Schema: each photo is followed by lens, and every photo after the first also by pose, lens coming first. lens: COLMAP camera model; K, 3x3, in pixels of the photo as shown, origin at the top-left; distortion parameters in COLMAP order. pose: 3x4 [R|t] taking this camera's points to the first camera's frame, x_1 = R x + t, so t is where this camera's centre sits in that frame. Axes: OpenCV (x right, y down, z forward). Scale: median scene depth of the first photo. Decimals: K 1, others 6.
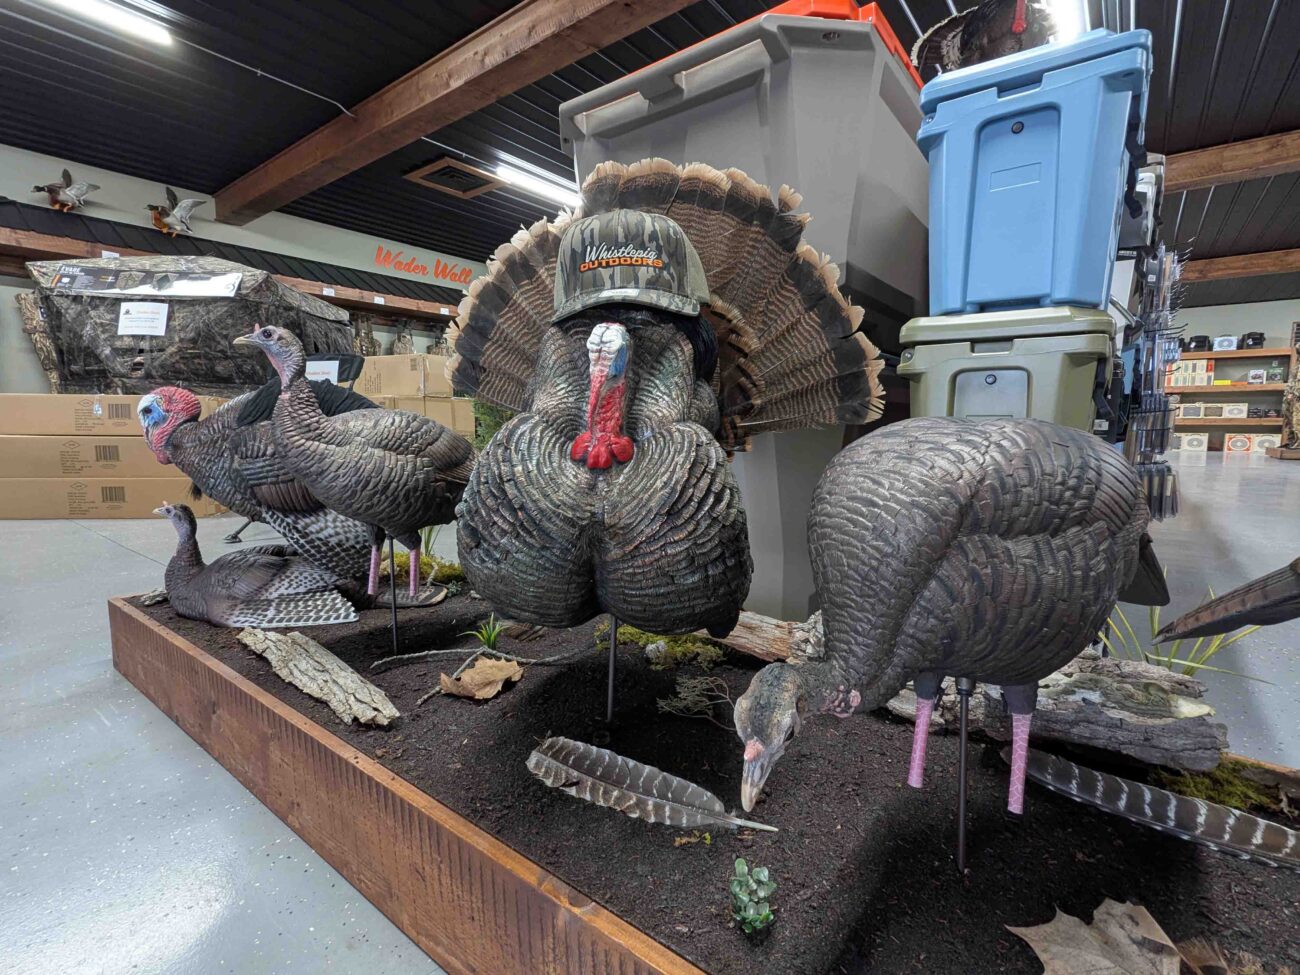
lens RADIAL K [[617.3, 0, 619.2], [0, 617.3, 485.0], [0, 0, 1]] dist [-0.000283, -0.000047]
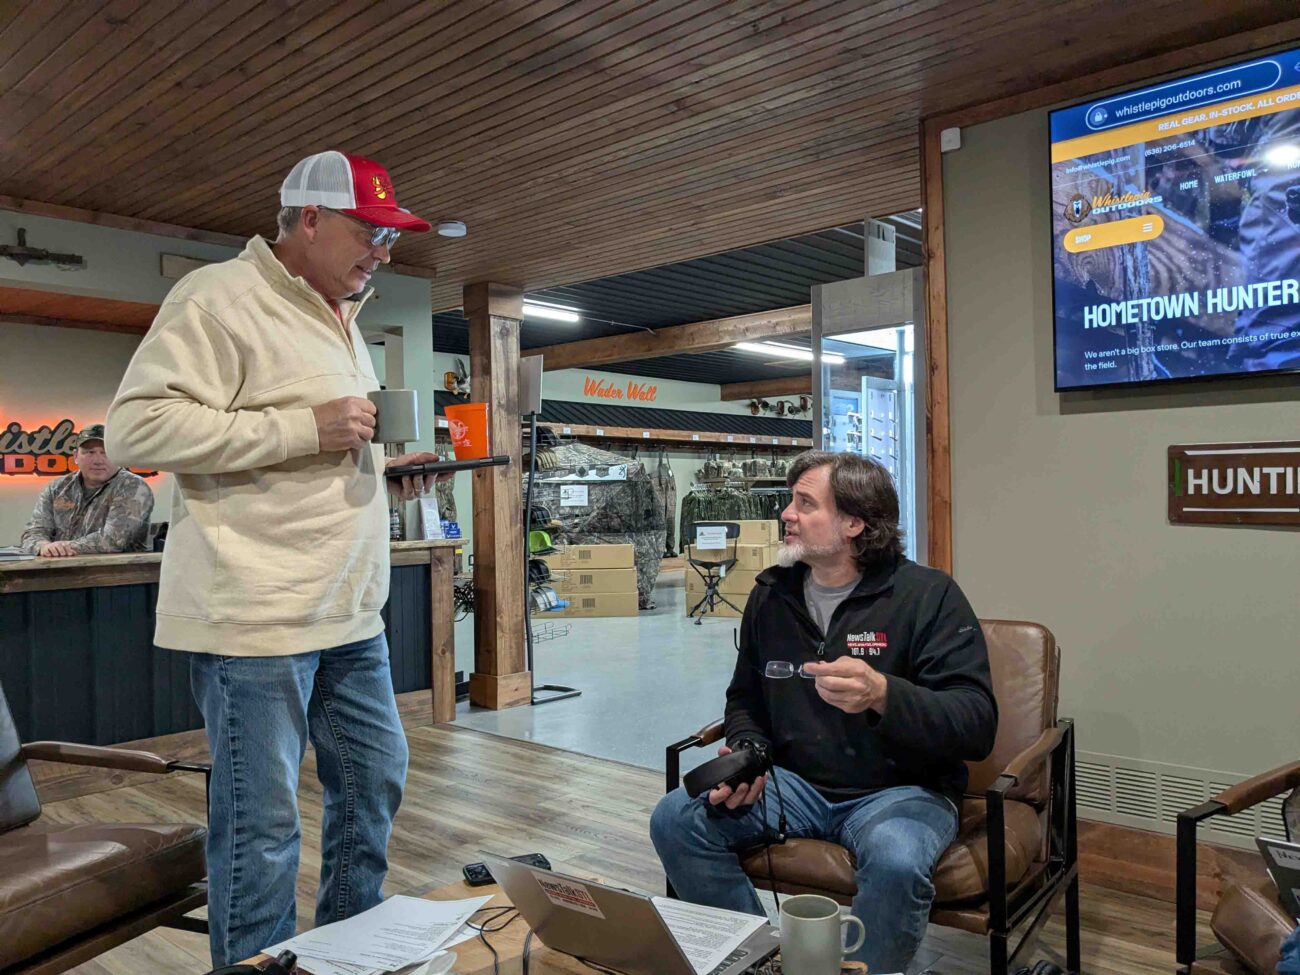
lens RADIAL K [[1010.3, 0, 658.3], [0, 1010.3, 495.5], [0, 0, 1]] dist [0.049361, -0.074726]
pose [[0.998893, -0.017926, -0.043499, -0.431429], [0.013124, 0.994033, -0.108287, 0.021603], [0.045181, 0.107596, 0.993168, -1.620229]]
